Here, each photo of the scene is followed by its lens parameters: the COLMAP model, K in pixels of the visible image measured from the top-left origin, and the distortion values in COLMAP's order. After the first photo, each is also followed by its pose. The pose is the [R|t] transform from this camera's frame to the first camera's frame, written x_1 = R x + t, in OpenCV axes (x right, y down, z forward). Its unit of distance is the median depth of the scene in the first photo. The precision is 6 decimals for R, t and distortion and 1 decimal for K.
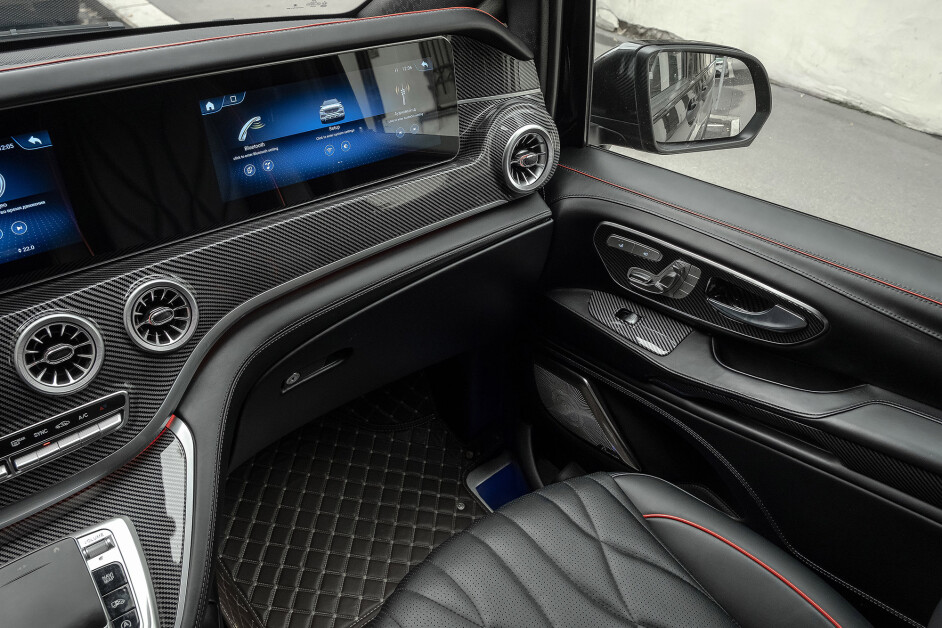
lens RADIAL K [[677.6, 0, 459.7], [0, 677.6, 287.1], [0, 0, 1]] dist [-0.025044, -0.001220]
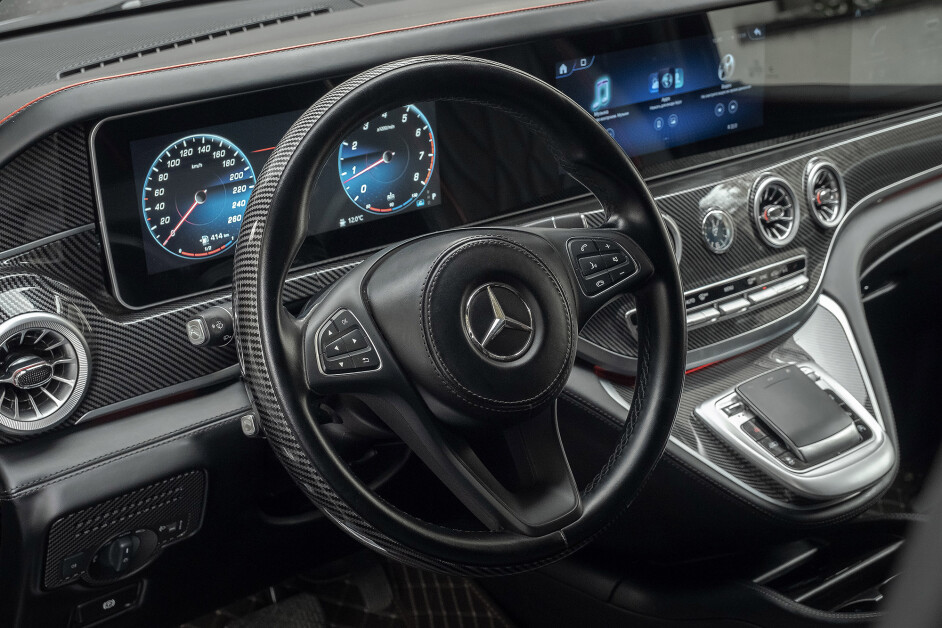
lens RADIAL K [[1249.7, 0, 472.4], [0, 1249.7, 331.2], [0, 0, 1]] dist [-0.010293, -0.040553]
pose [[0.998291, 0.031737, -0.049062, -0.653078], [-0.035774, 0.995846, -0.083727, 0.327167], [0.046201, 0.085339, 0.995280, -0.751416]]
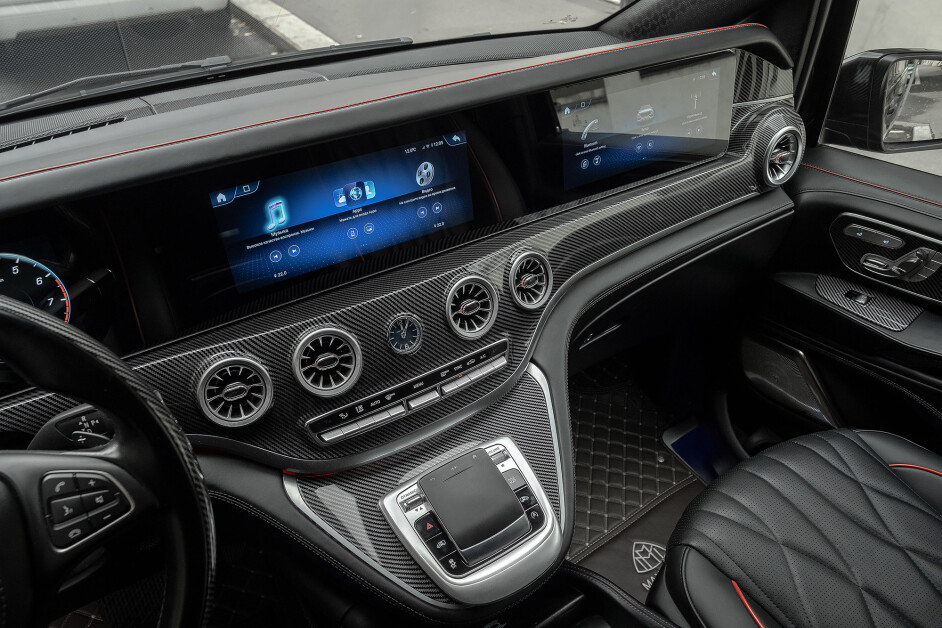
lens RADIAL K [[623.6, 0, 471.0], [0, 623.6, 314.0], [0, 0, 1]] dist [-0.008106, -0.002160]
pose [[0.993538, 0.030818, -0.109232, -0.302288], [-0.024388, 0.997917, 0.059721, 0.026898], [0.110845, -0.056671, 0.992221, -0.119716]]
